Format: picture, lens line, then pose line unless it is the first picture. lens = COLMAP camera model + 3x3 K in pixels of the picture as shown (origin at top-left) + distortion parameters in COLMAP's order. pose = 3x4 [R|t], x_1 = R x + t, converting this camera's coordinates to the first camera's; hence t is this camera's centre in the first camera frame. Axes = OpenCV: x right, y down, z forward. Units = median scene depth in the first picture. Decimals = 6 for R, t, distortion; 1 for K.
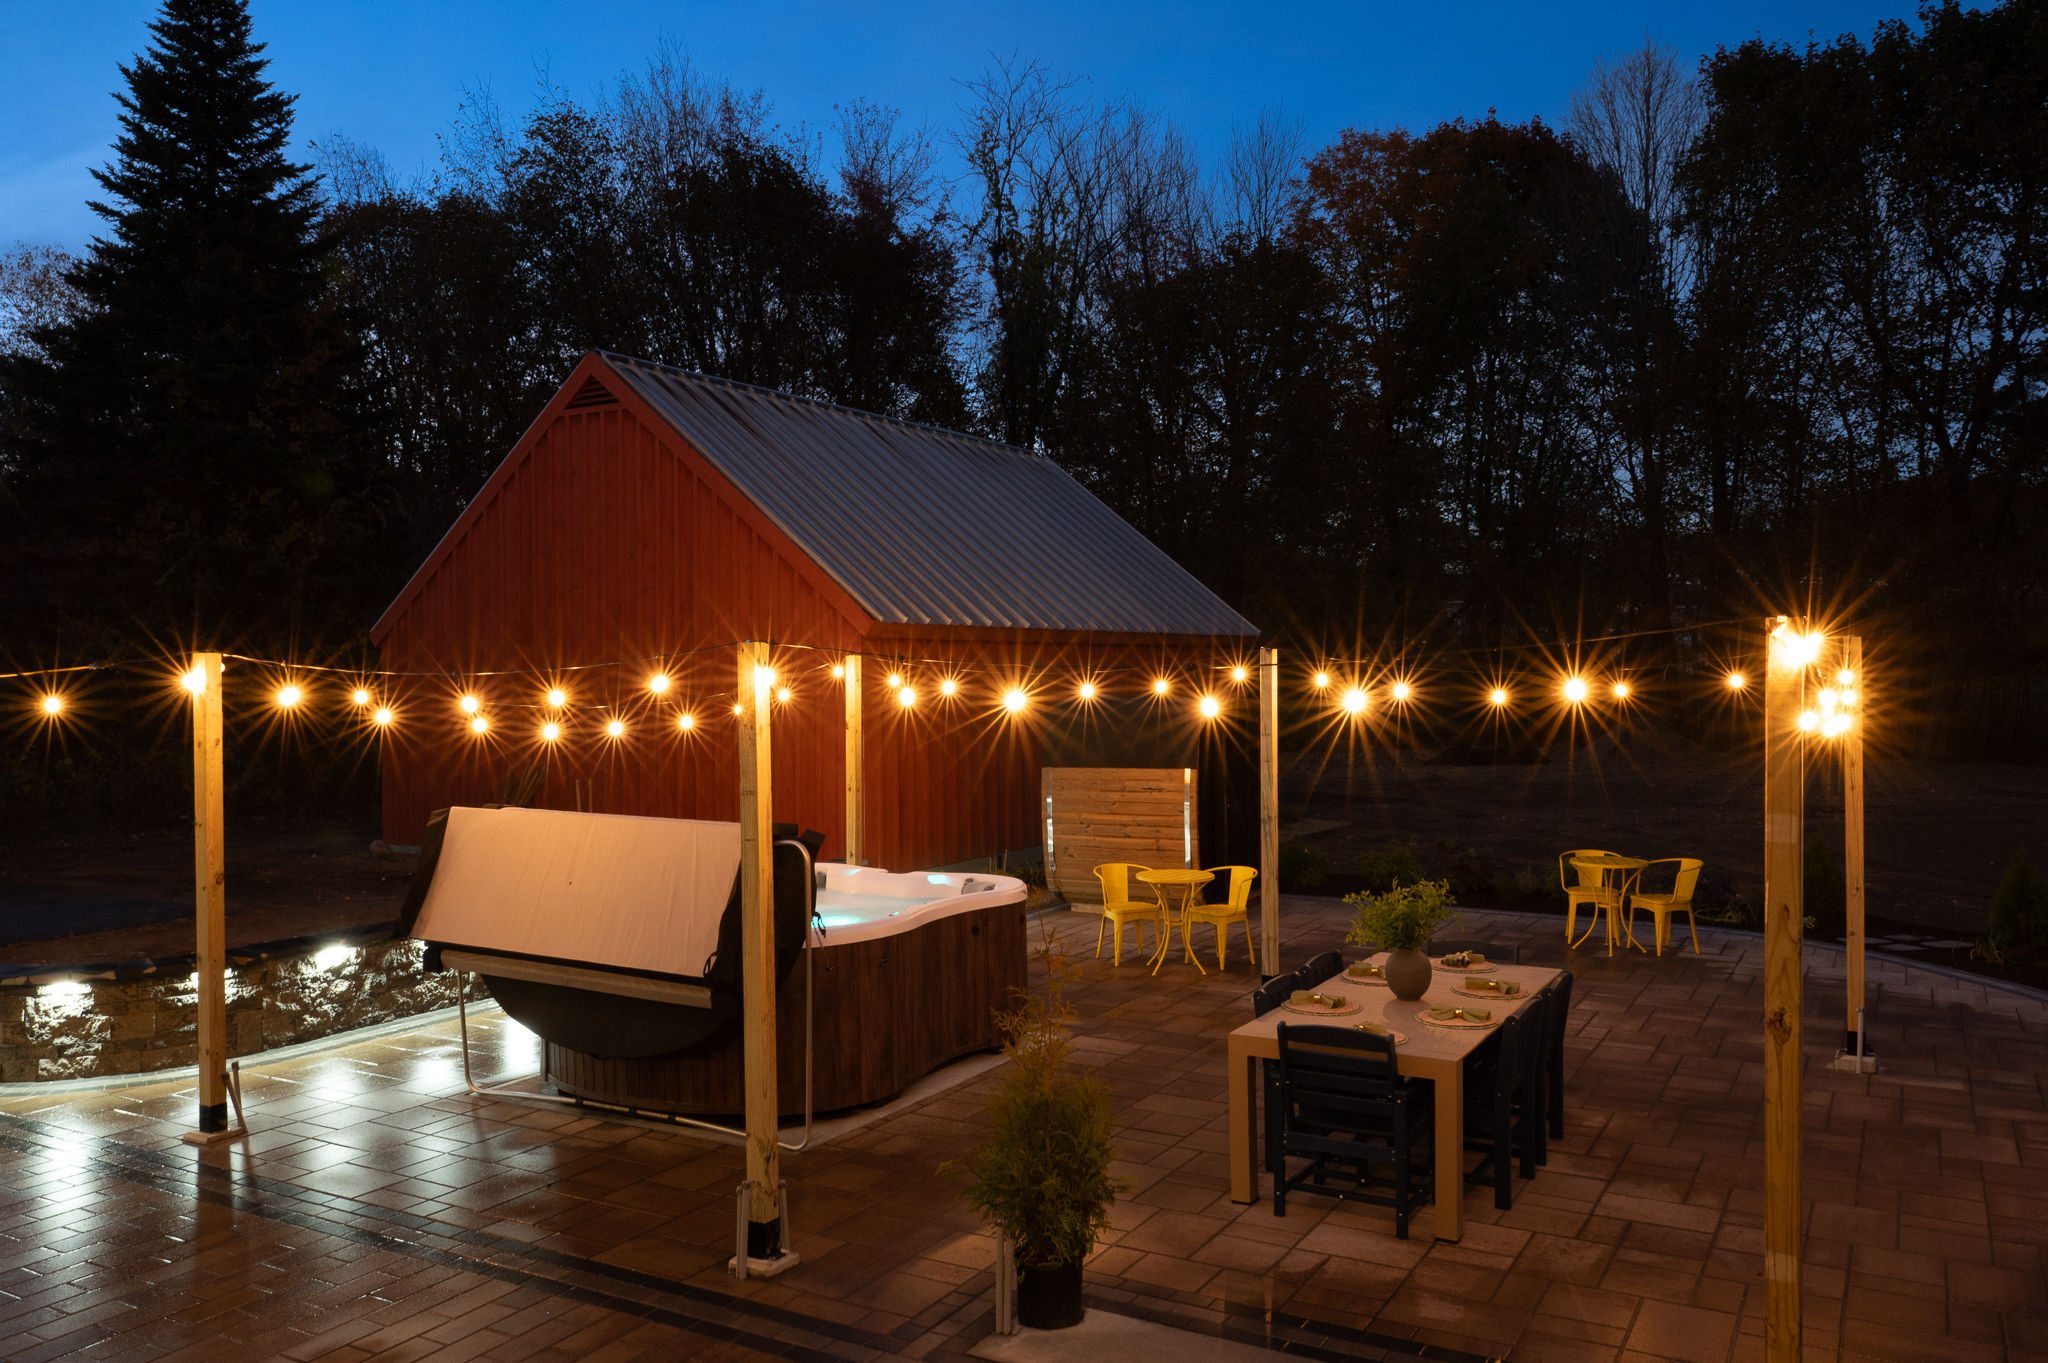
lens RADIAL K [[1529.1, 0, 1031.9], [0, 1529.1, 669.4], [0, 0, 1]] dist [0.005862, 0.003117]
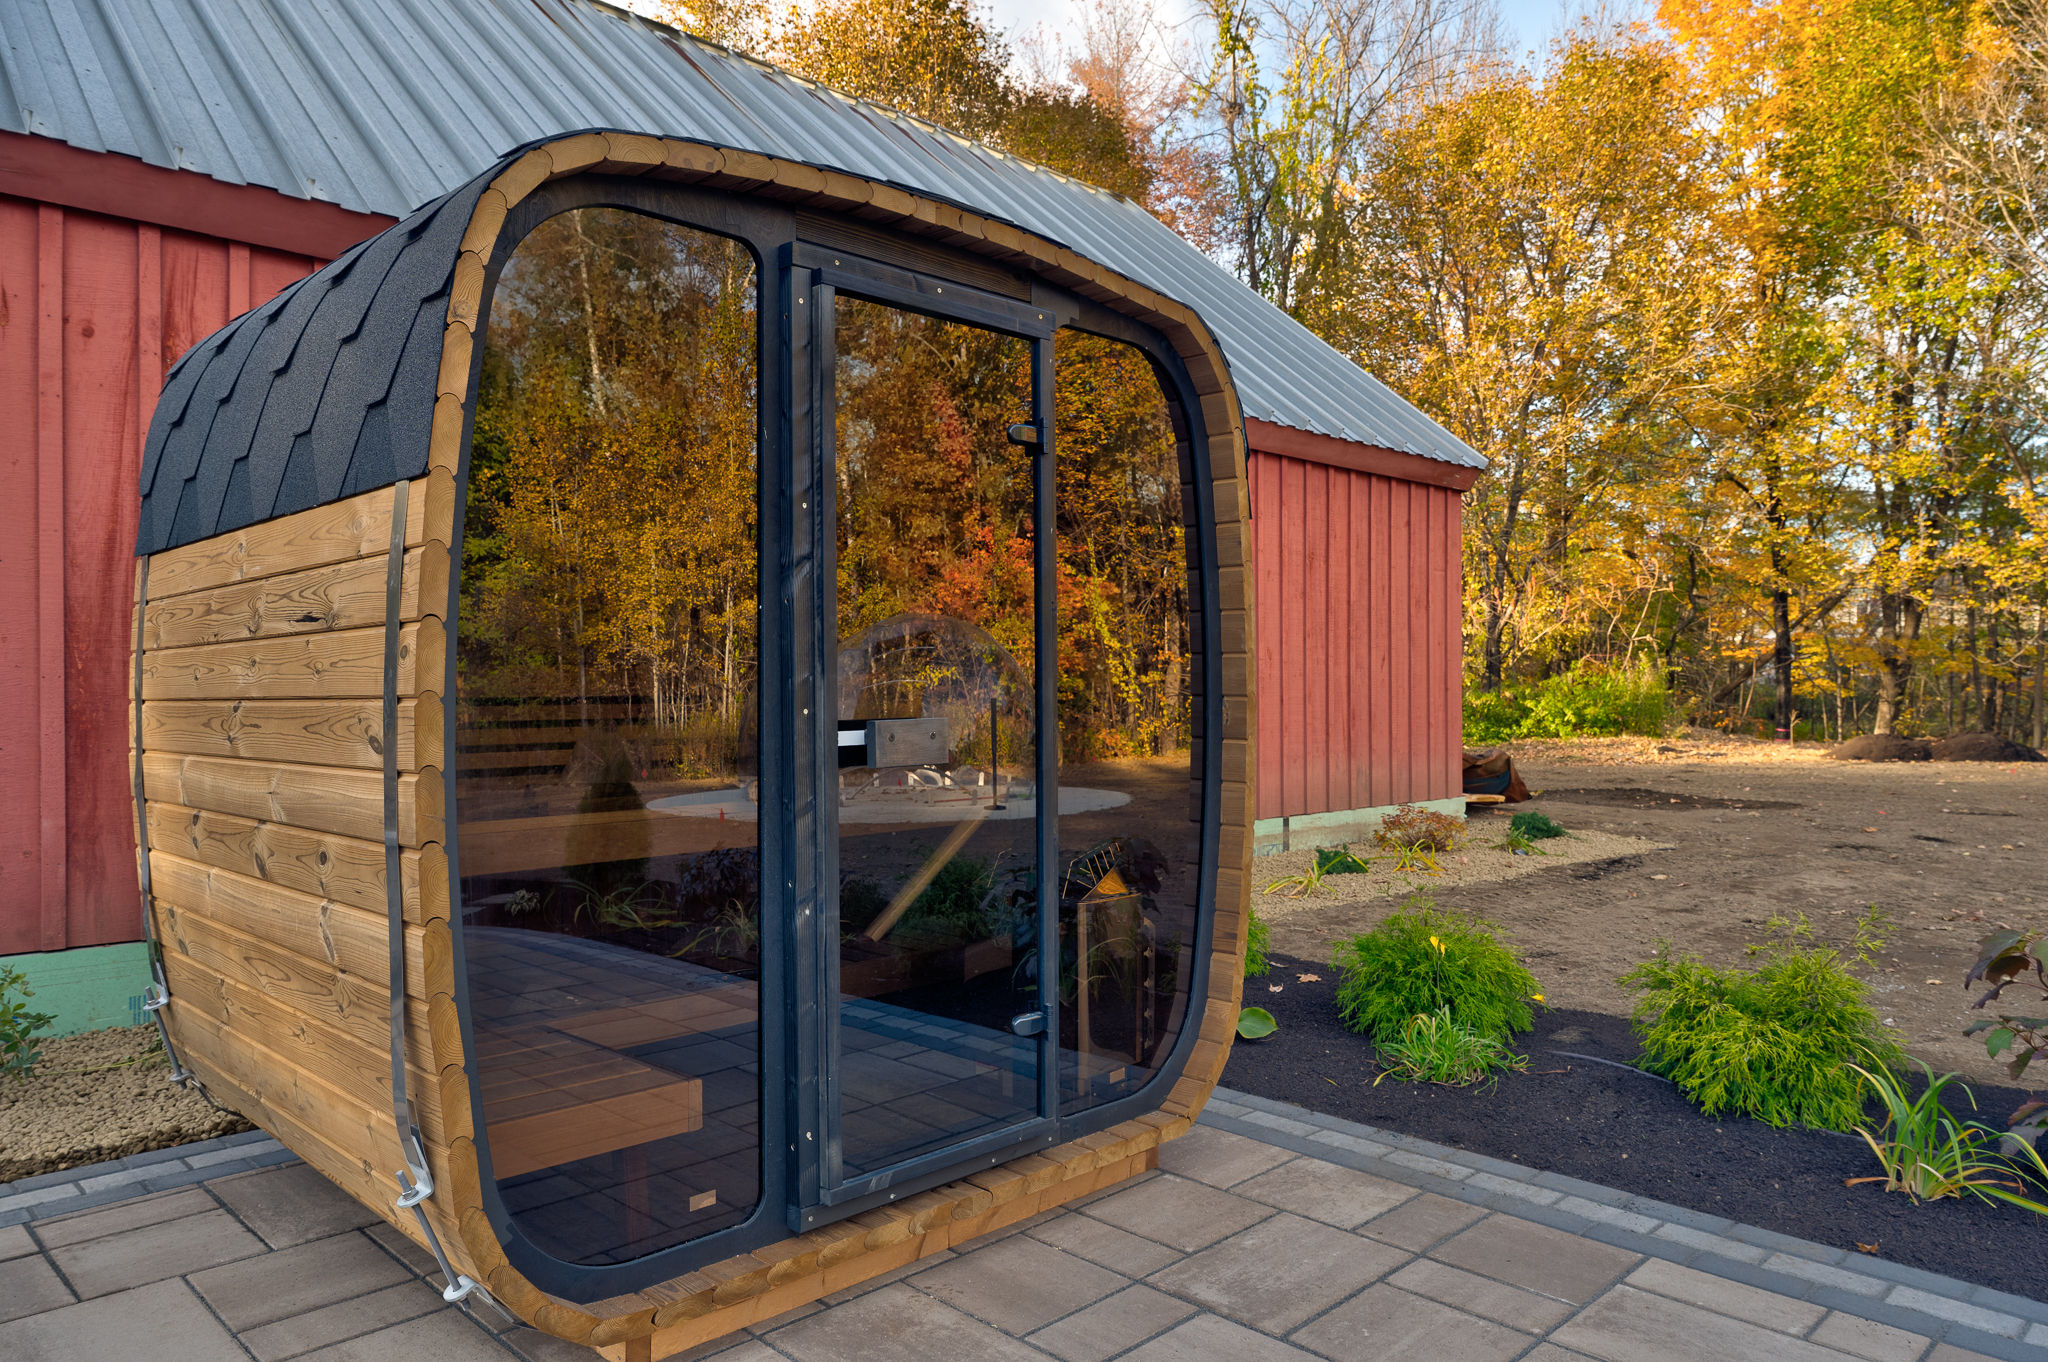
lens RADIAL K [[1374.8, 0, 1021.2], [0, 1374.8, 681.8], [0, 0, 1]] dist [-0.005516, 0.002908]
pose [[0.965580, 0.012963, -0.259785, 0.062802], [-0.012974, 0.999914, 0.001674, 0.027737], [0.259784, 0.001754, 0.965665, 0.283681]]
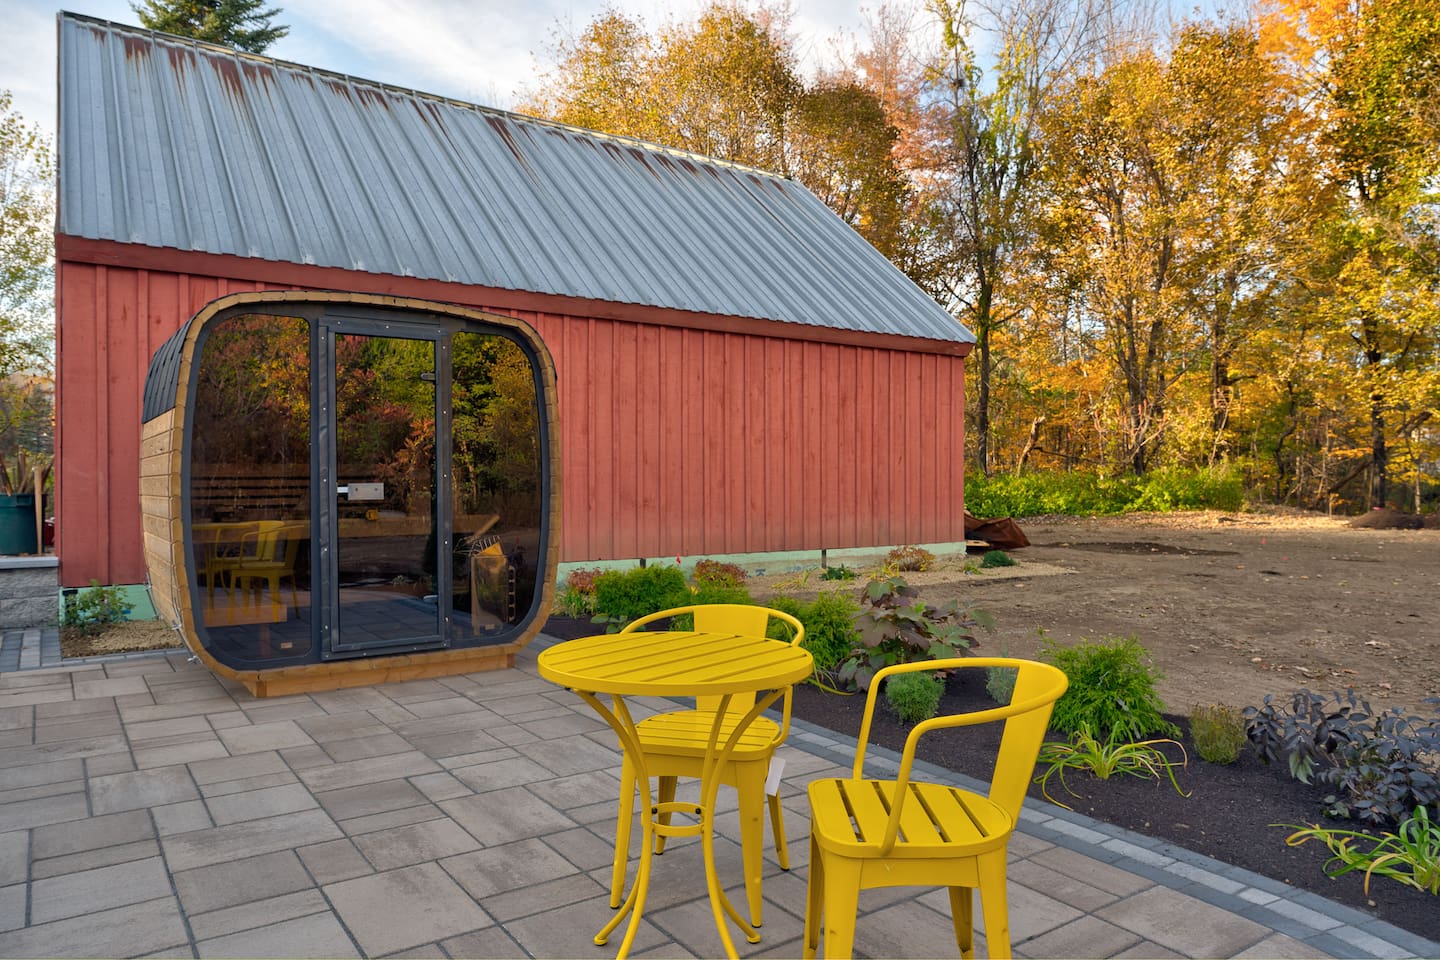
lens RADIAL K [[967.7, 0, 715.4], [0, 967.7, 480.4], [0, 0, 1]] dist [-0.002426, 0.000818]
pose [[0.907049, 0.016235, -0.420712, 0.132310], [-0.012766, 0.999857, 0.011061, 0.027335], [0.420832, -0.004663, 0.907127, 0.250106]]
